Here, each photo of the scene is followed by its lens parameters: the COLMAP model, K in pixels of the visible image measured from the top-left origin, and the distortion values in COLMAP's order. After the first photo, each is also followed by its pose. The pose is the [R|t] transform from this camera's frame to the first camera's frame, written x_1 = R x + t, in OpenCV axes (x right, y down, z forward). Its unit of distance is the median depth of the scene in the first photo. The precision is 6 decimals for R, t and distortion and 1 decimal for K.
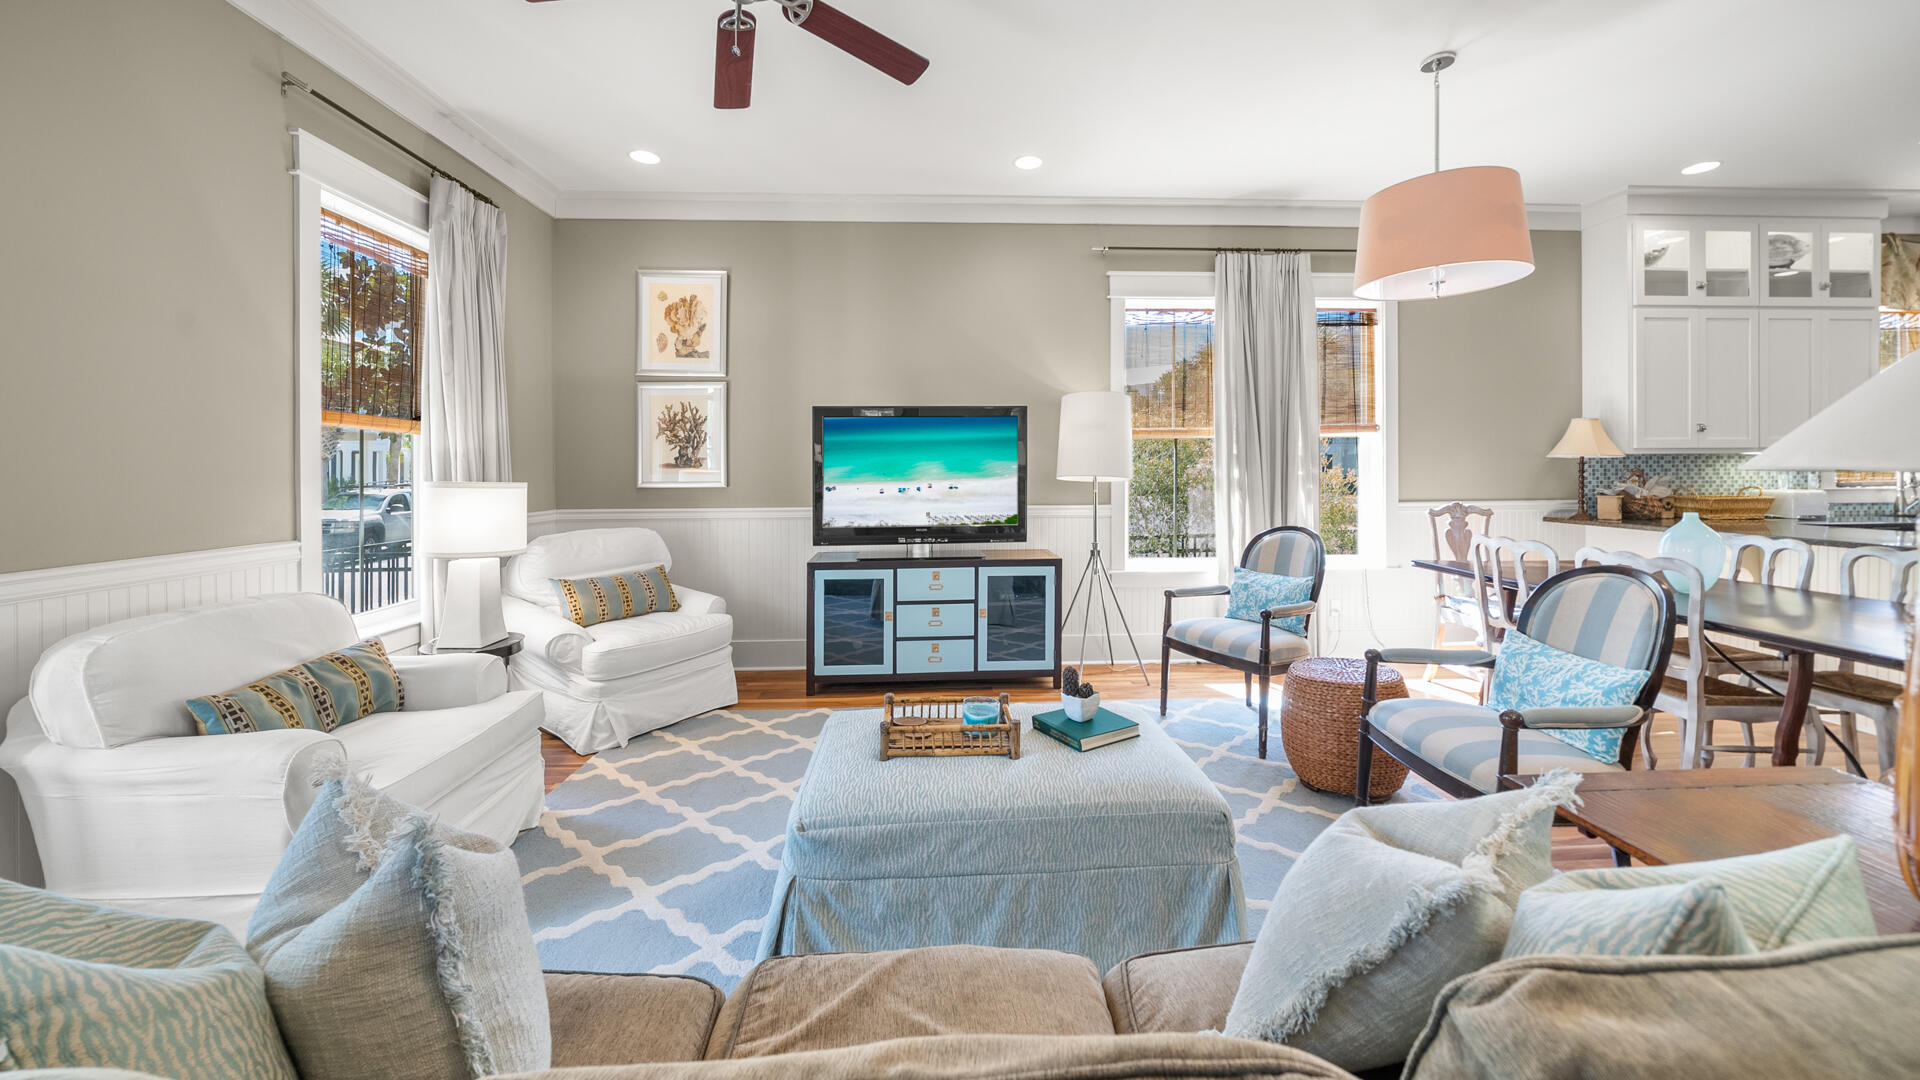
lens RADIAL K [[702.0, 0, 954.9], [0, 702.0, 499.1], [0, 0, 1]] dist [-0.007423, -0.000262]
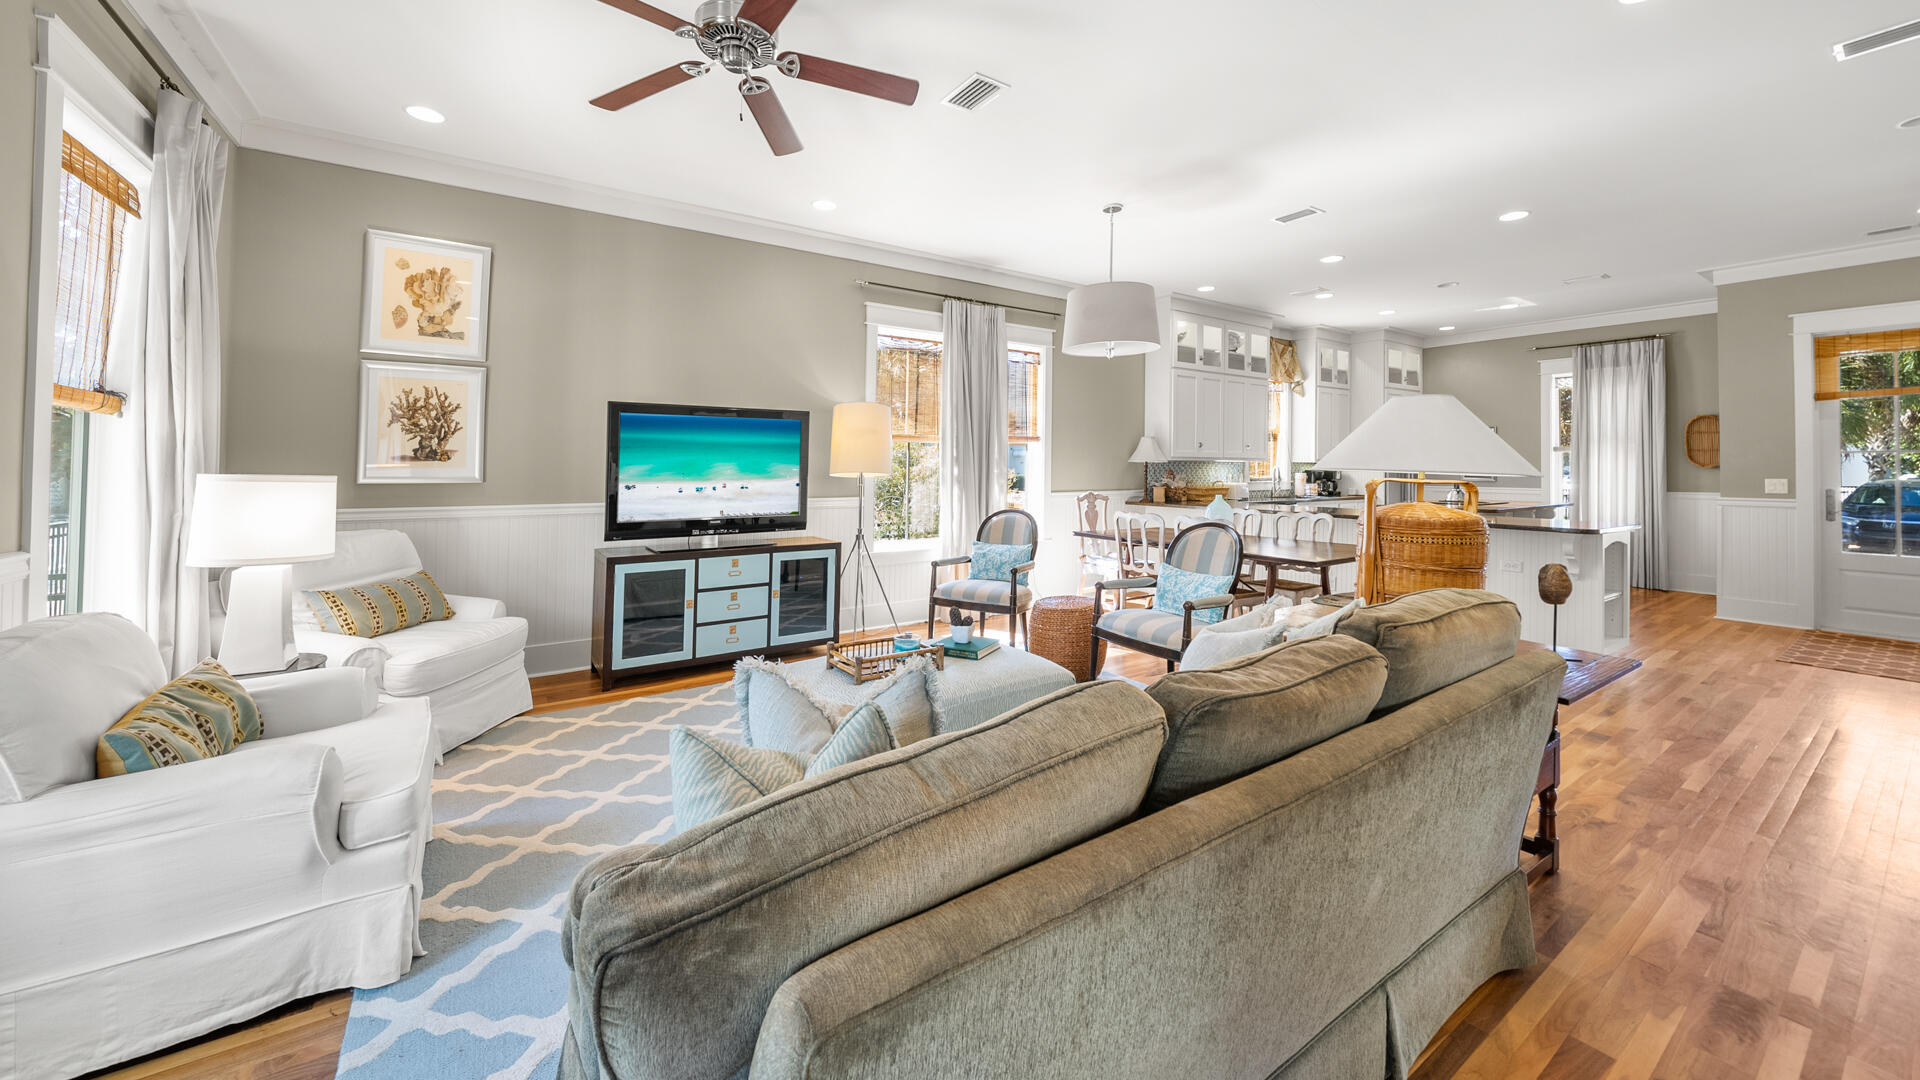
lens RADIAL K [[702.0, 0, 953.6], [0, 702.0, 504.1], [0, 0, 1]] dist [-0.007423, -0.000262]
pose [[0.851883, -0.018367, 0.523411, -0.301001], [0.013652, 0.999824, 0.012865, 0.007985], [-0.523555, -0.003814, 0.851983, -0.104931]]
